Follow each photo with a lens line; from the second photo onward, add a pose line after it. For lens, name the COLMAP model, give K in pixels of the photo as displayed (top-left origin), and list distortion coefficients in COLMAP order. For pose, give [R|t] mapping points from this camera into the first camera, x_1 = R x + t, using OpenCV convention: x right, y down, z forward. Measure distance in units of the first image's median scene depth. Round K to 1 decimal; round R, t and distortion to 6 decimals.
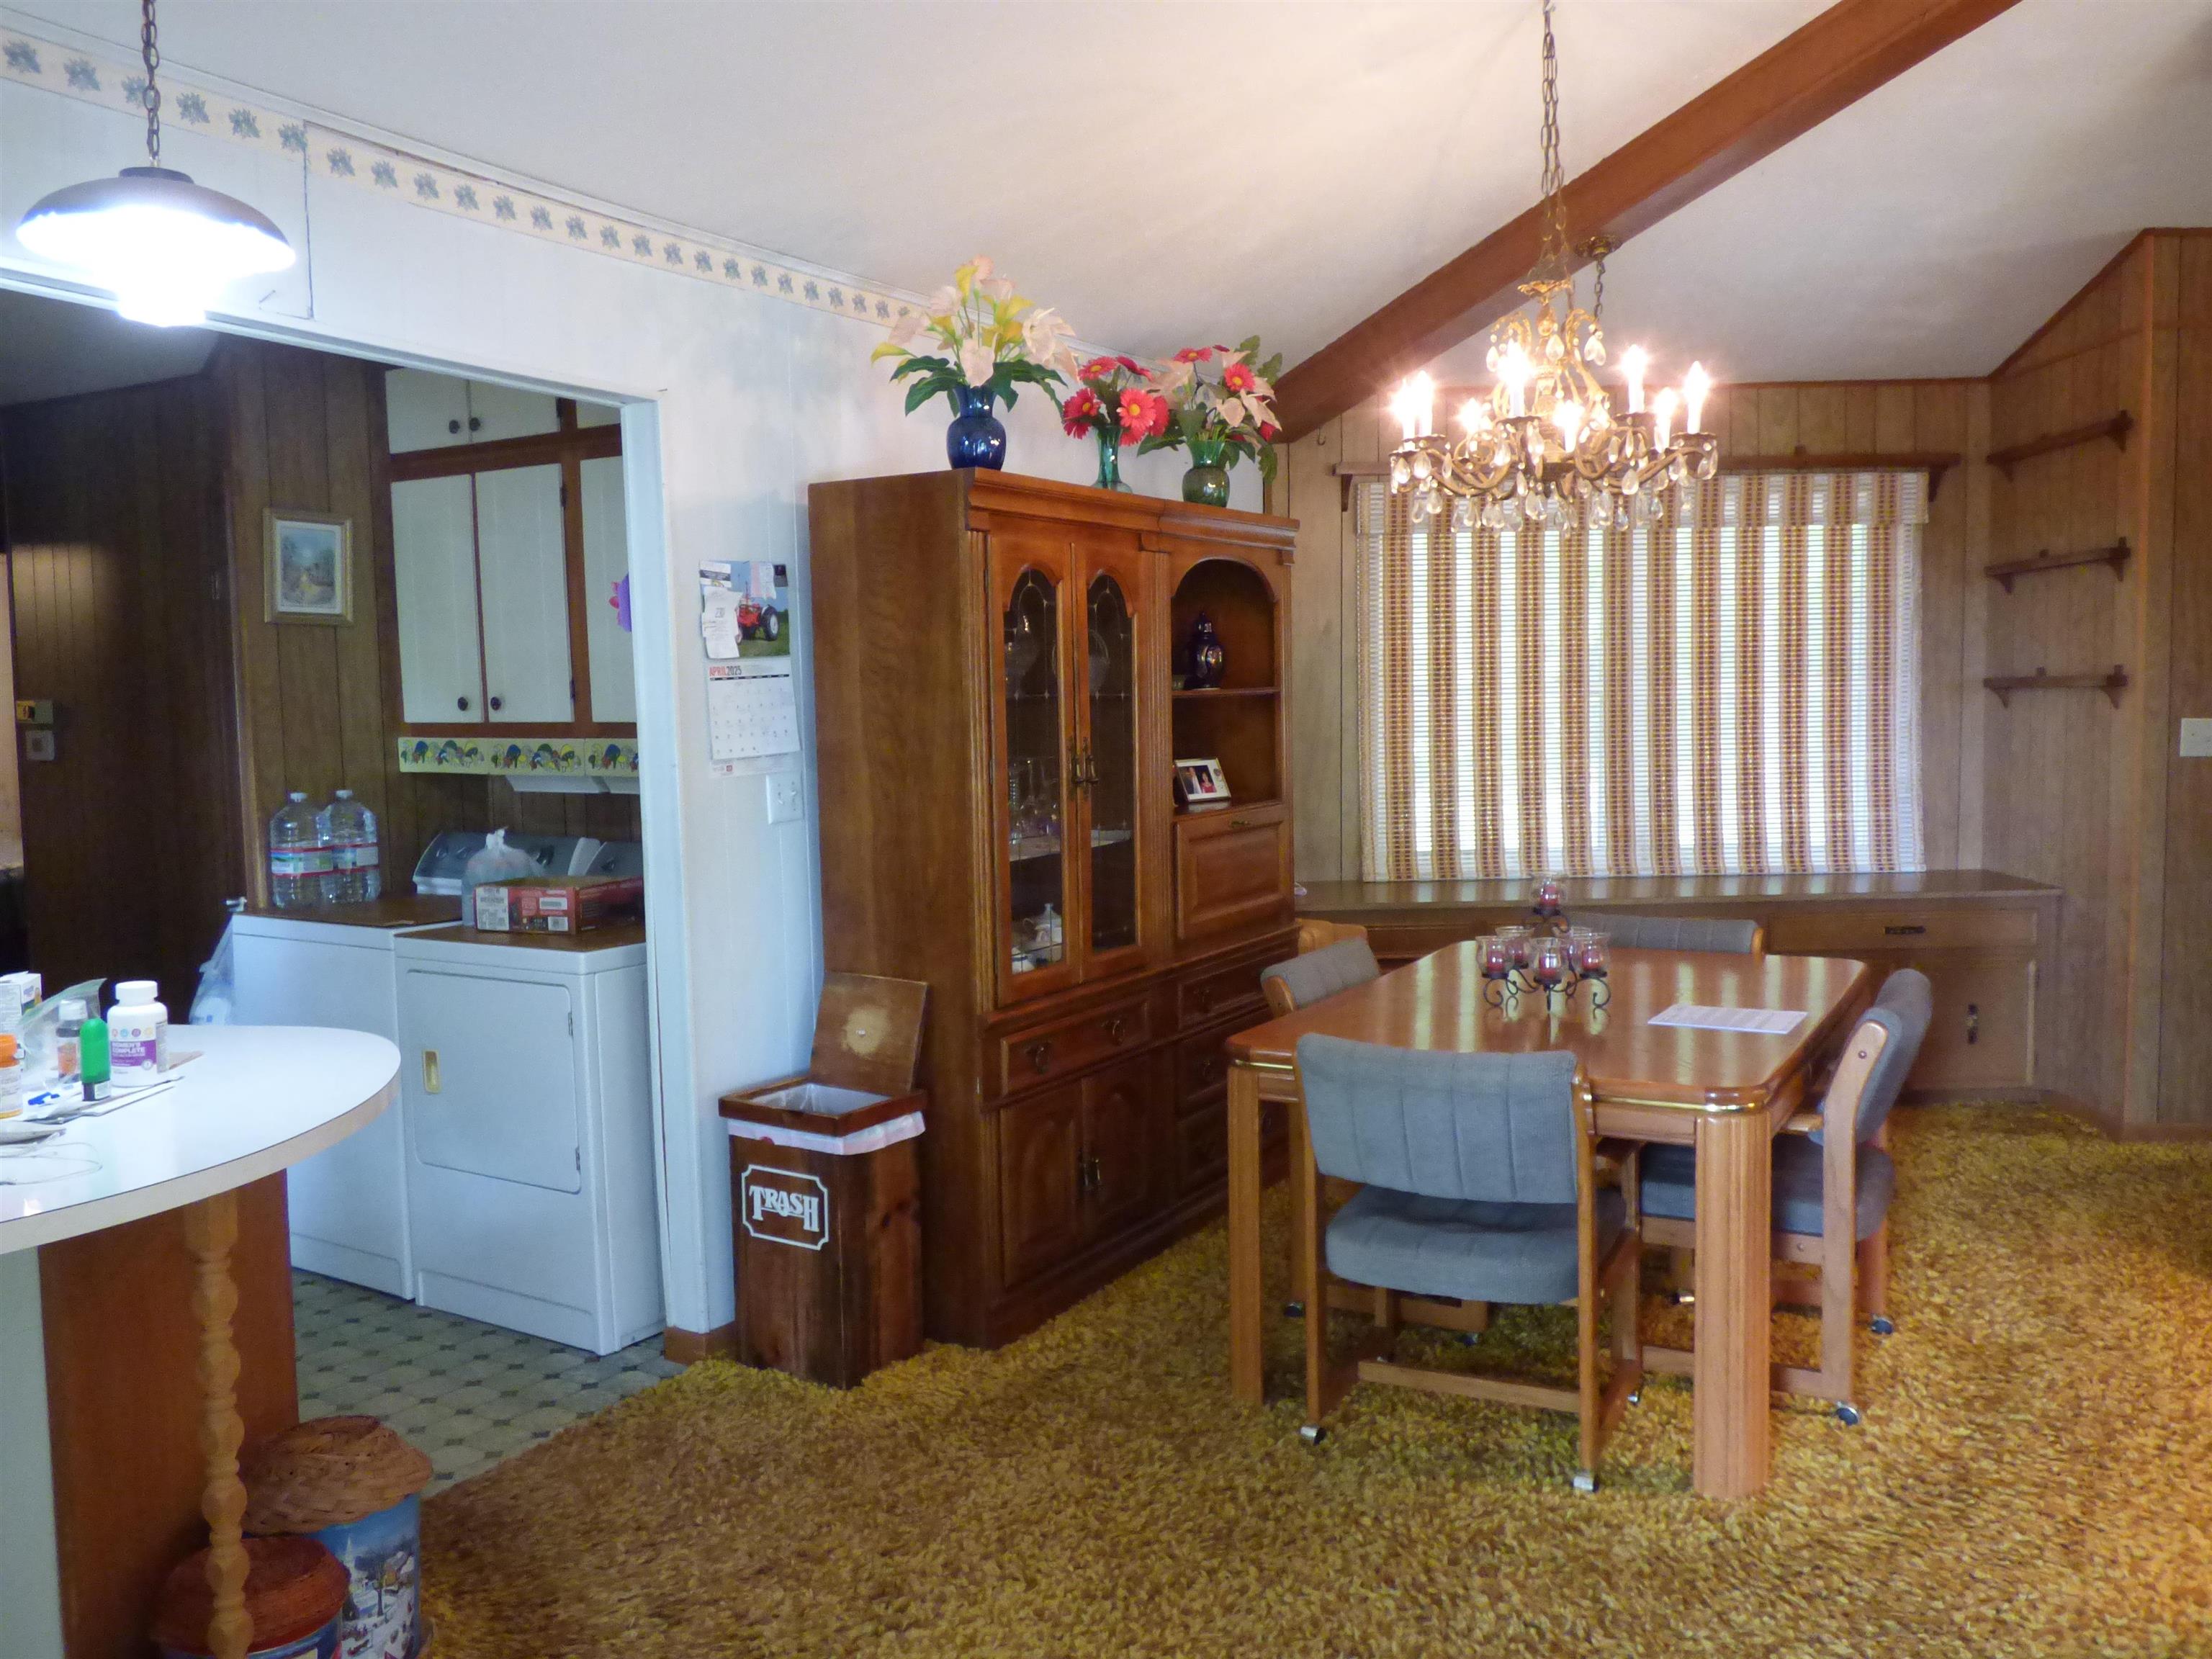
lens RADIAL K [[1797.0, 0, 1106.0], [0, 1797.0, 829.5], [0, 0, 1]] dist [-0.020262, -0.005345]
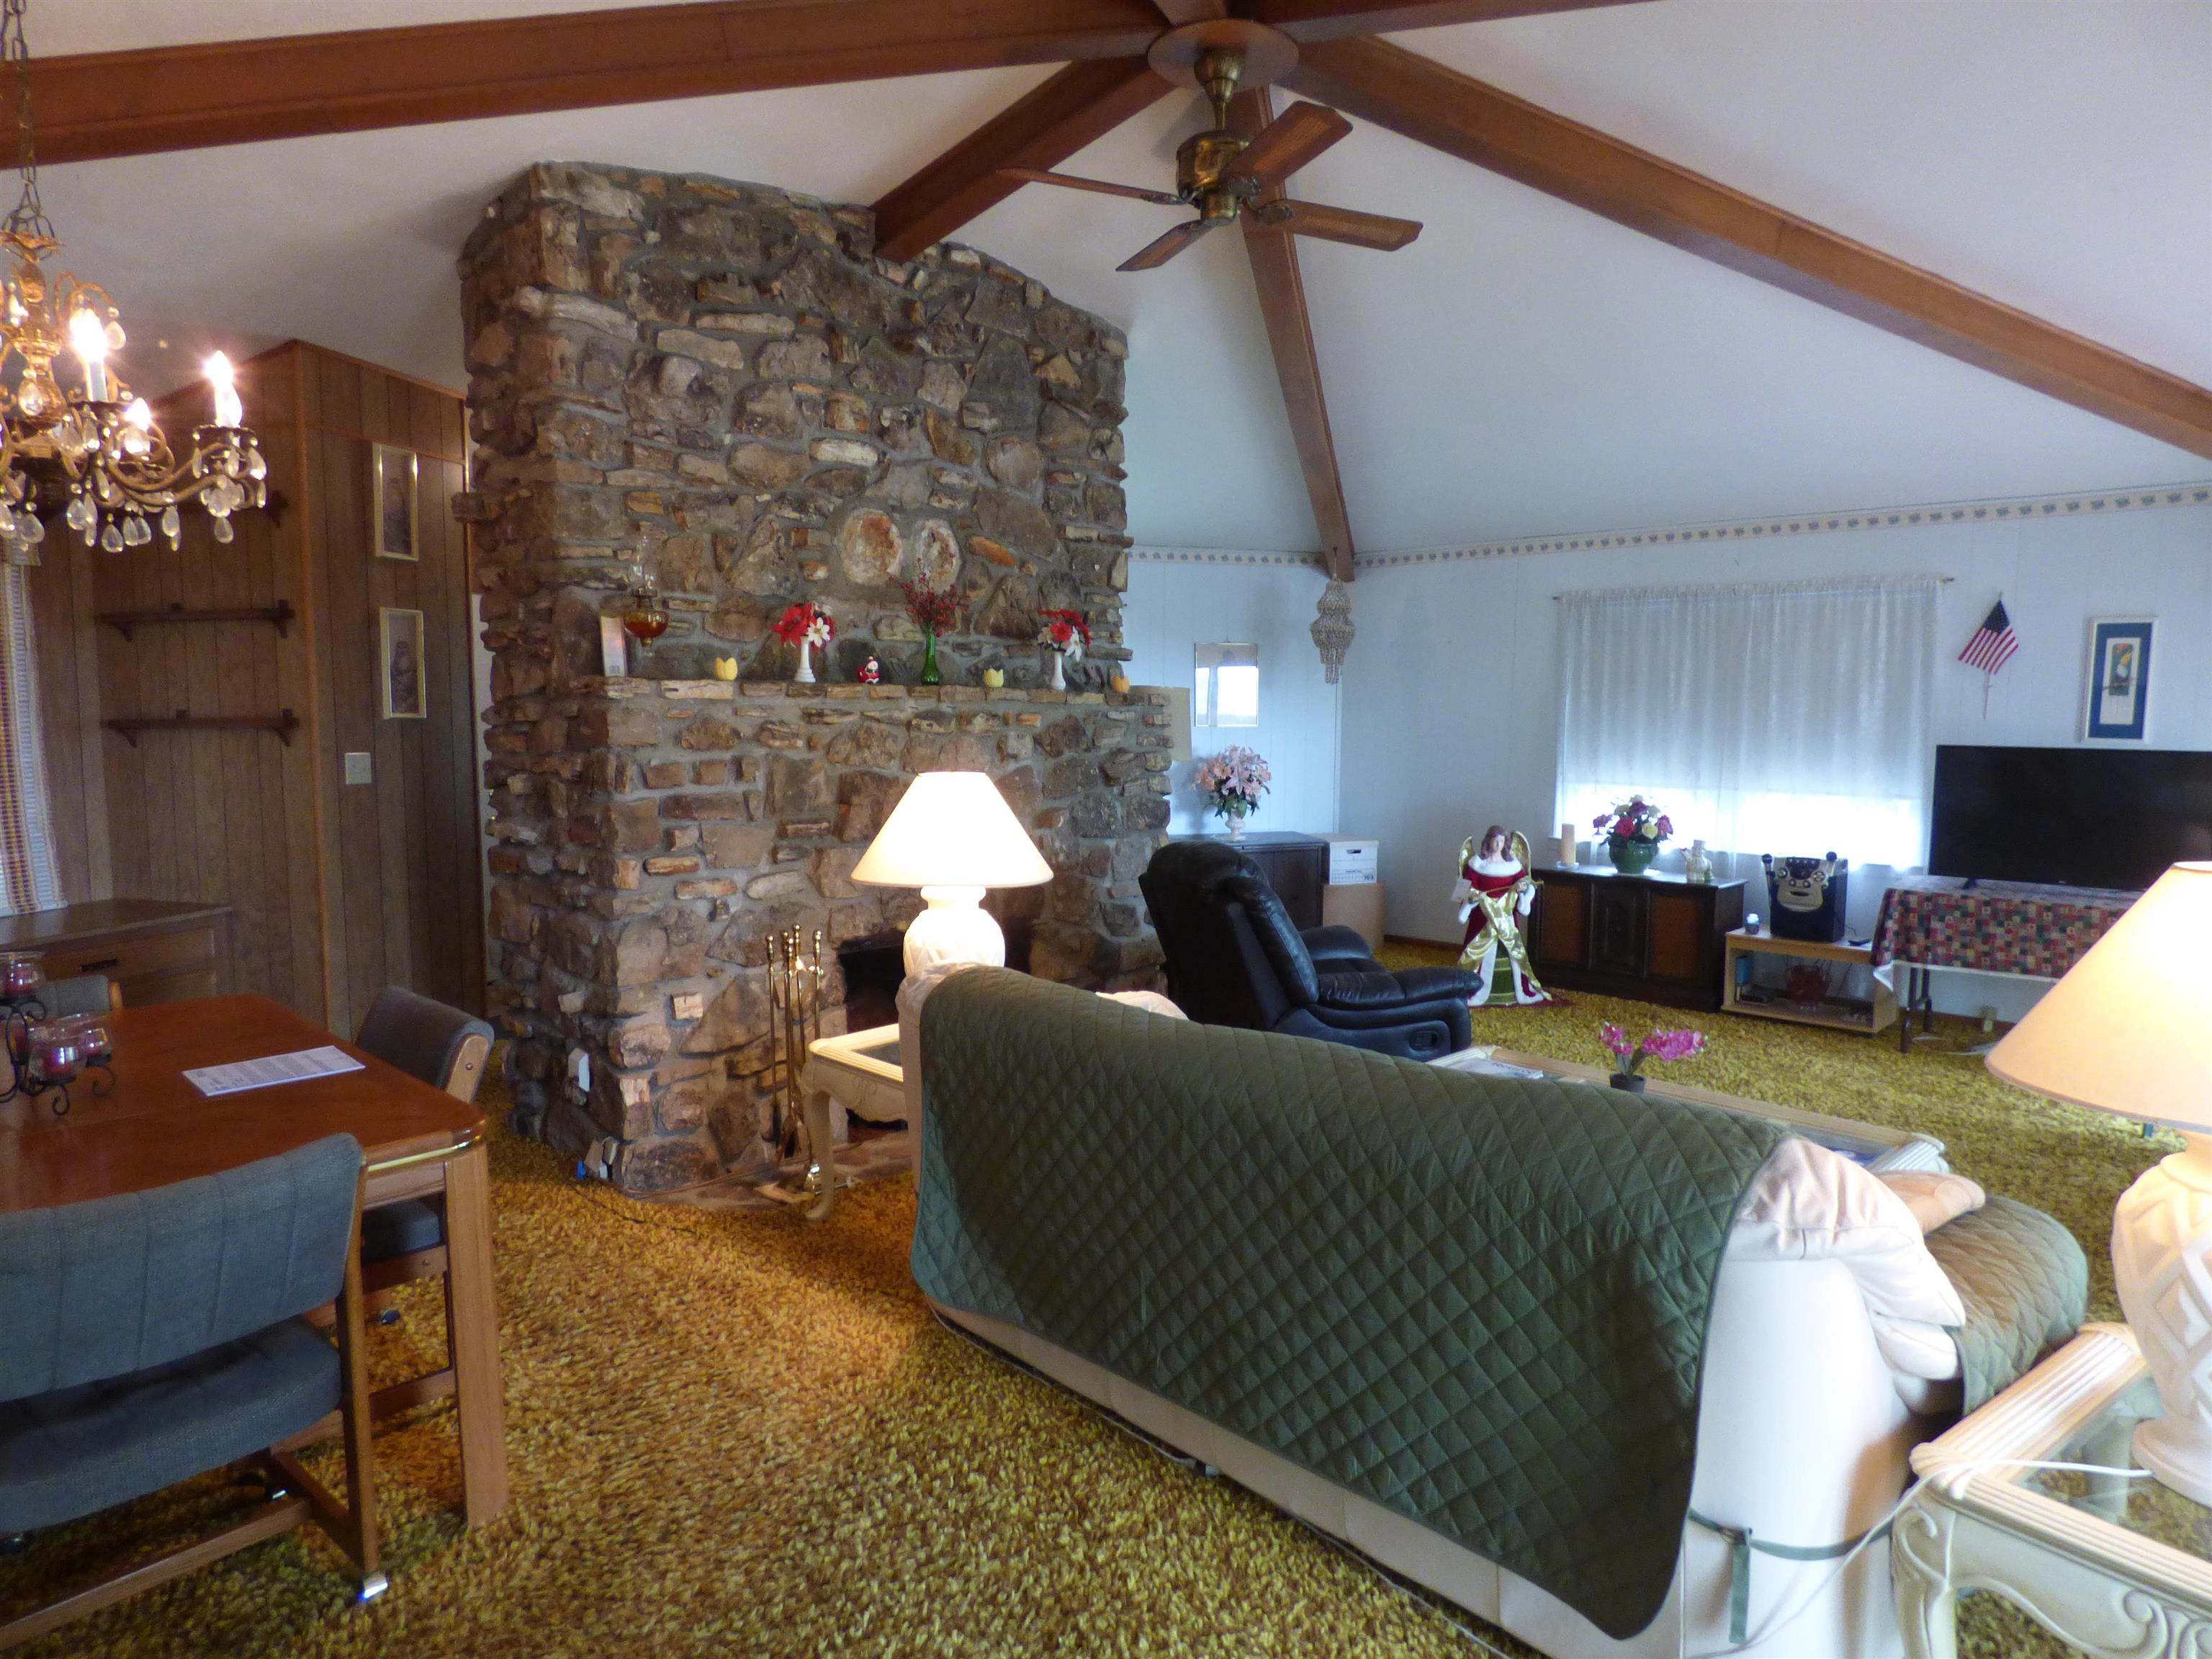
lens RADIAL K [[1363.7, 0, 1106.0], [0, 1363.7, 829.5], [0, 0, 1]] dist [-0.015169, -0.002374]
pose [[0.209616, -0.068513, 0.975381, -0.235085], [0.072602, 0.995879, 0.054350, -0.027570], [-0.975085, 0.059422, 0.213726, 0.348669]]
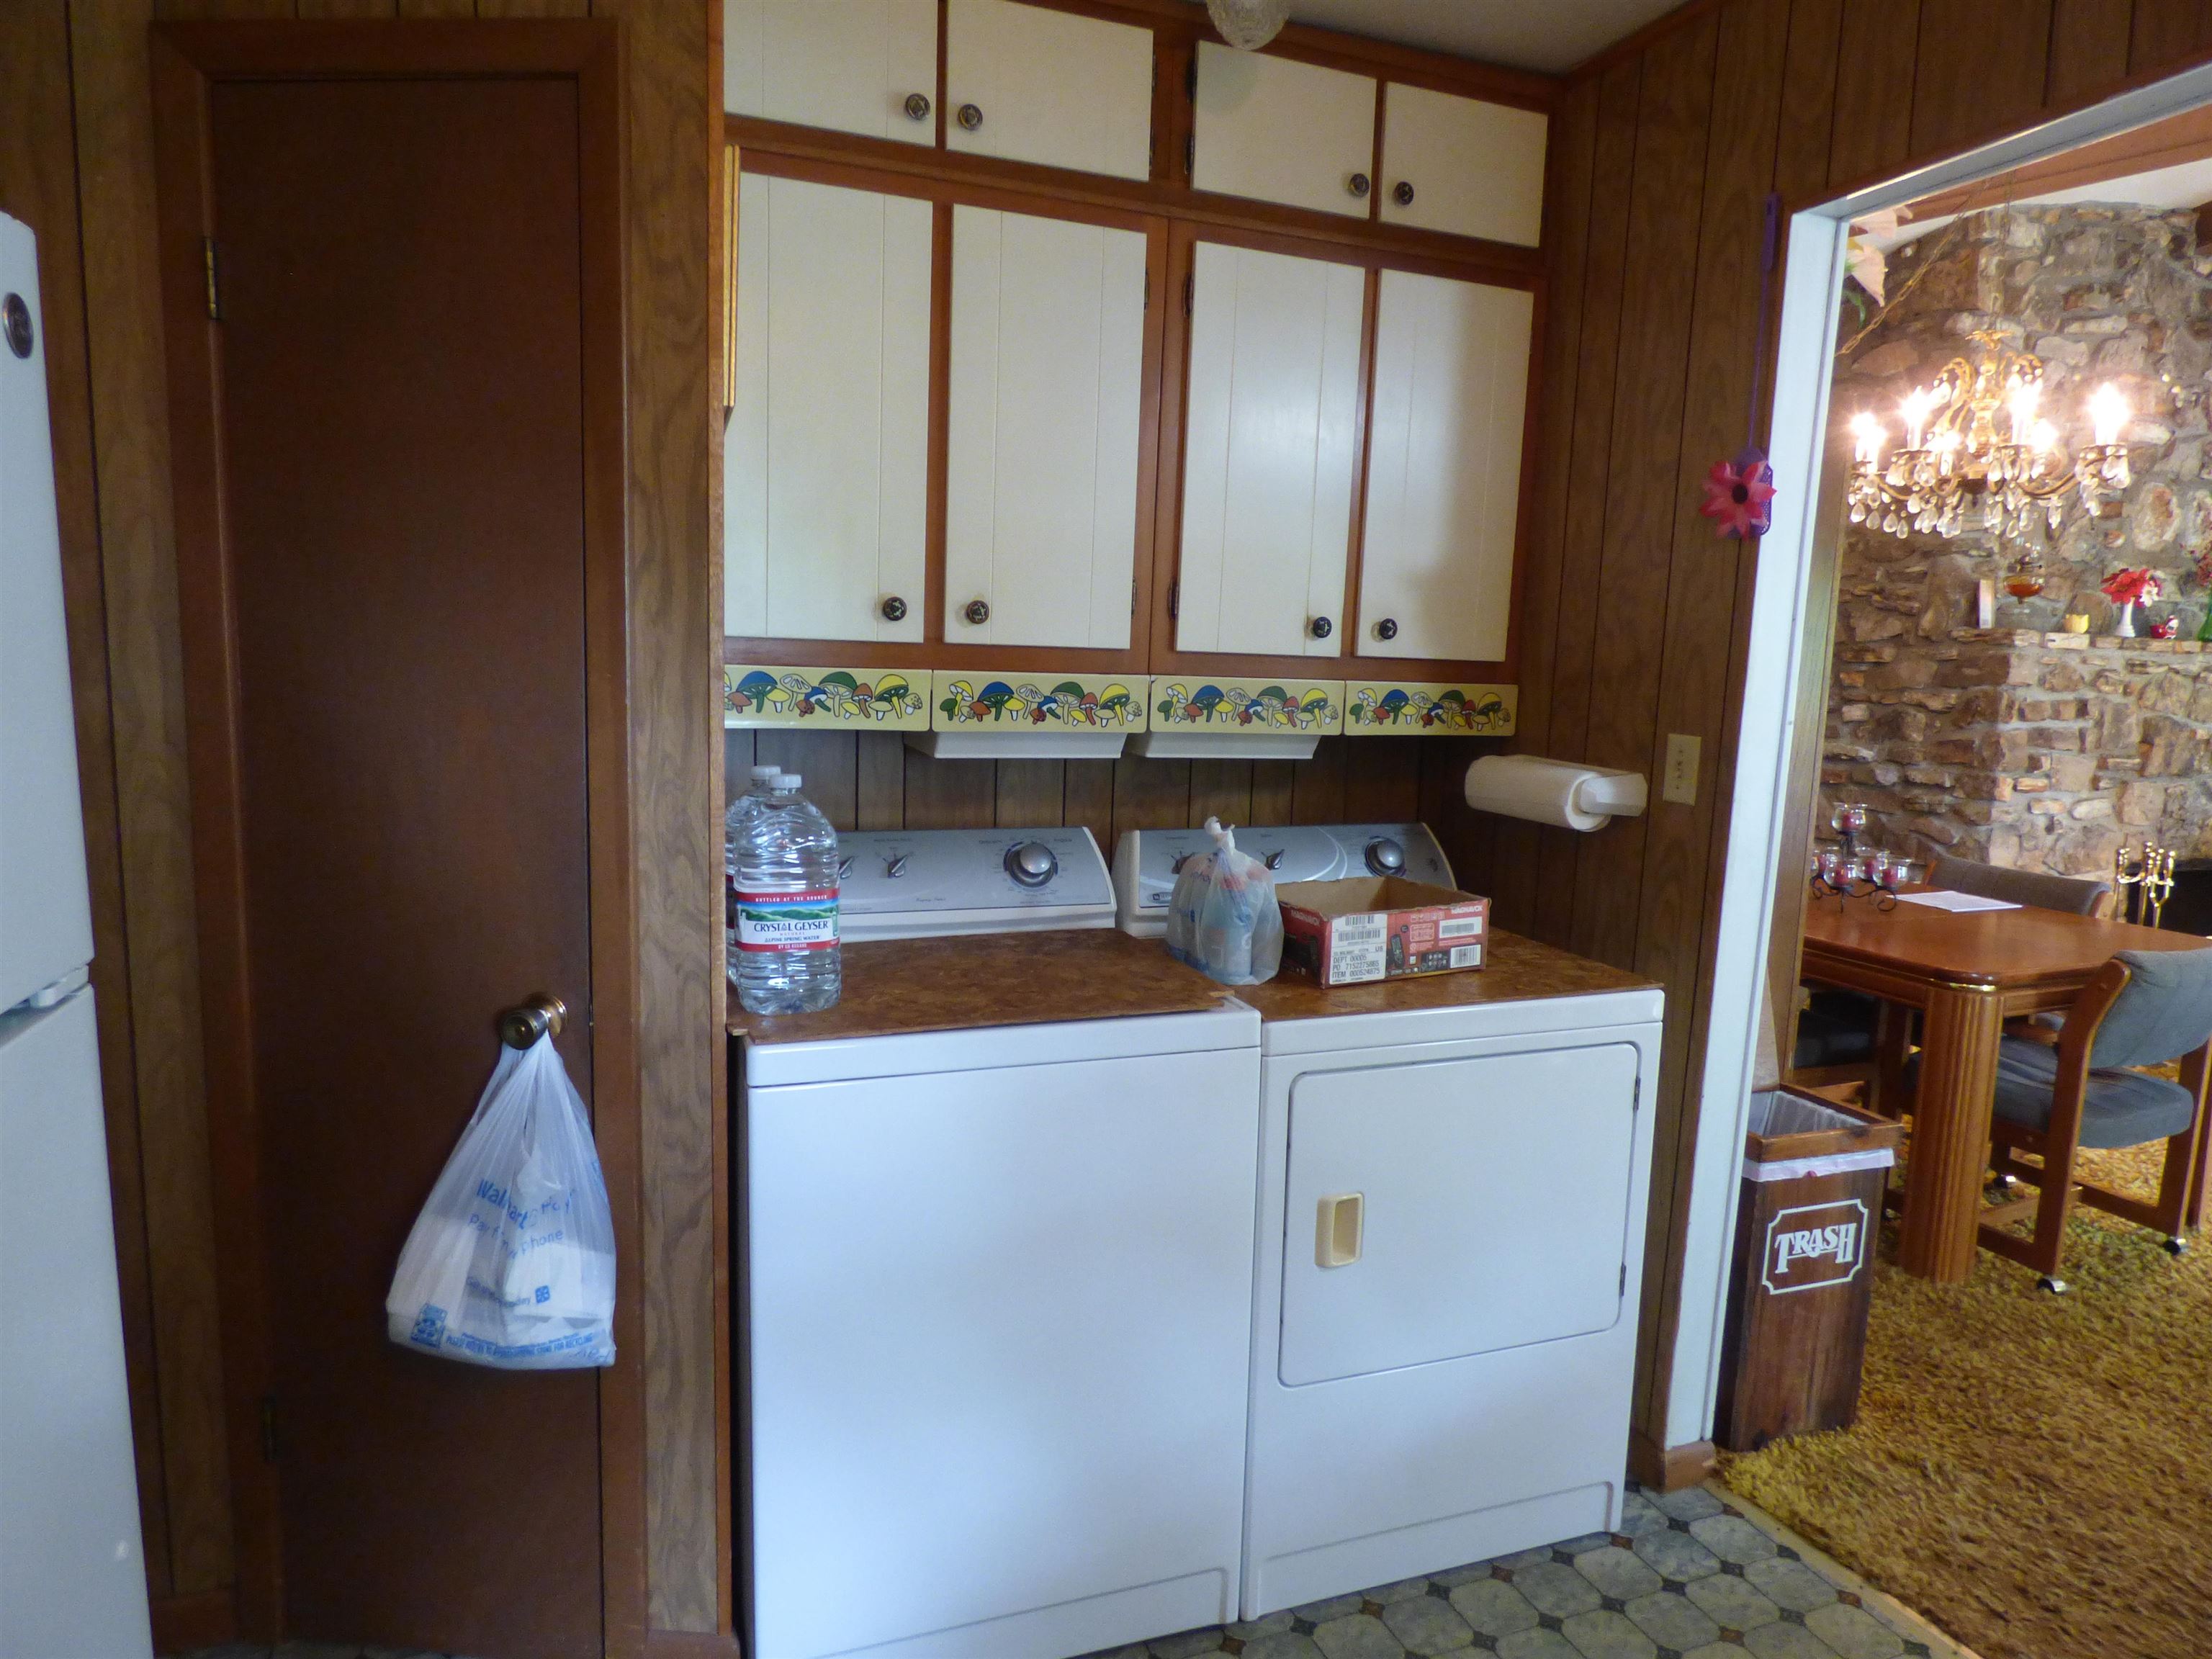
lens RADIAL K [[1362.8, 0, 1106.0], [0, 1362.8, 829.5], [0, 0, 1]] dist [-0.005501, -0.002083]
pose [[0.600864, -0.069089, 0.796360, -0.775485], [0.020919, 0.997276, 0.070736, -0.033437], [-0.799078, -0.025844, 0.600672, 0.785369]]
